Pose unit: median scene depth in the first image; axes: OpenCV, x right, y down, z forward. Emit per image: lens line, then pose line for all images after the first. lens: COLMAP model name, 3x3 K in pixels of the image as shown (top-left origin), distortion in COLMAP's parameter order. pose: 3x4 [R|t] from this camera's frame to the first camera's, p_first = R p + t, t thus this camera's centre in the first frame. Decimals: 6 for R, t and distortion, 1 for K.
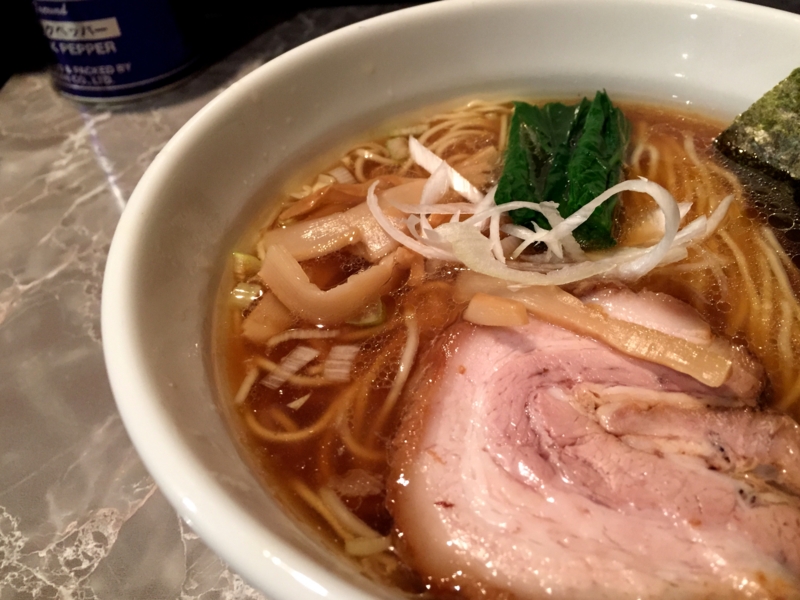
lens RADIAL K [[748.6, 0, 400.0], [0, 748.6, 300.0], [0, 0, 1]] dist [0.060308, -0.129077]
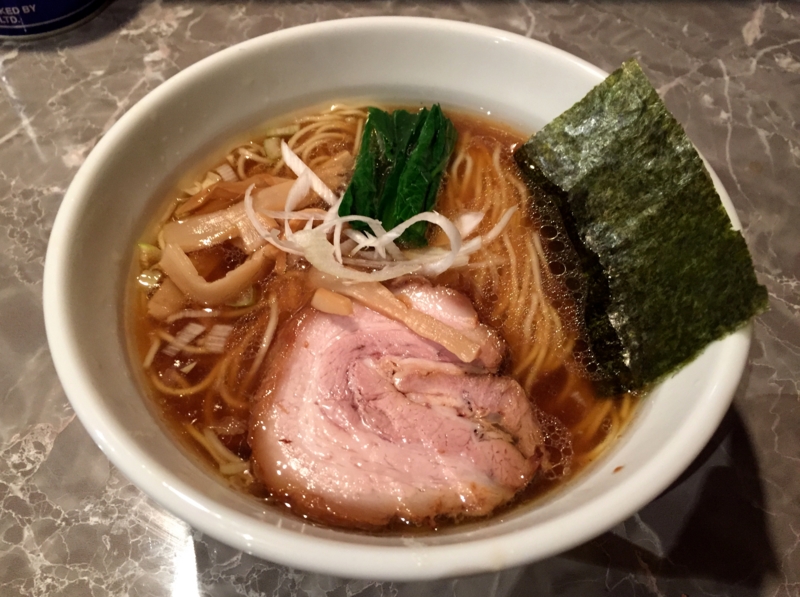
lens RADIAL K [[748.6, 0, 400.0], [0, 748.6, 298.5], [0, 0, 1]] dist [0.060308, -0.129077]
pose [[0.993561, 0.012154, 0.112644, 0.098245], [-0.031091, 0.985310, 0.167924, -0.240874], [-0.108948, -0.170345, 0.979343, -0.413515]]
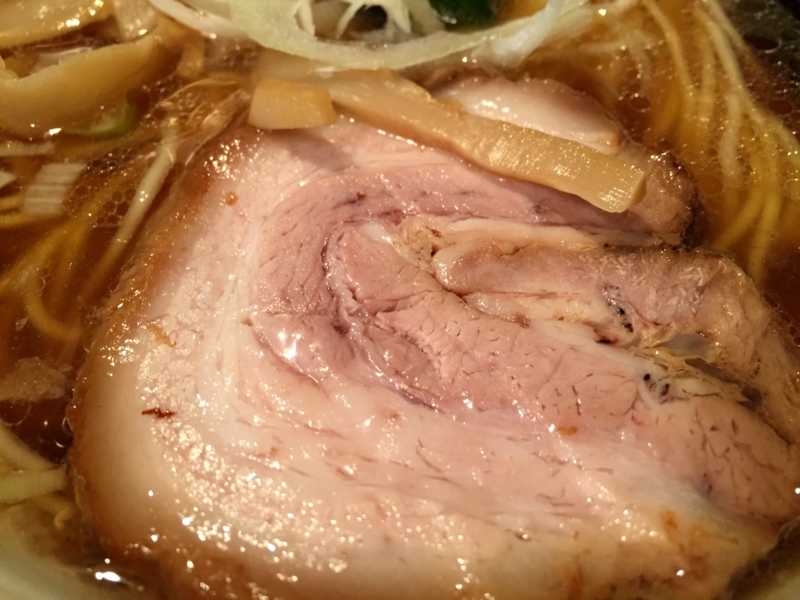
lens RADIAL K [[748.6, 0, 400.0], [0, 748.6, 300.0], [0, 0, 1]] dist [0.060308, -0.129077]
pose [[0.997787, -0.020850, 0.063131, 0.181617], [0.010337, 0.986659, 0.162473, 0.075828], [-0.065676, -0.161461, 0.984691, 0.353777]]
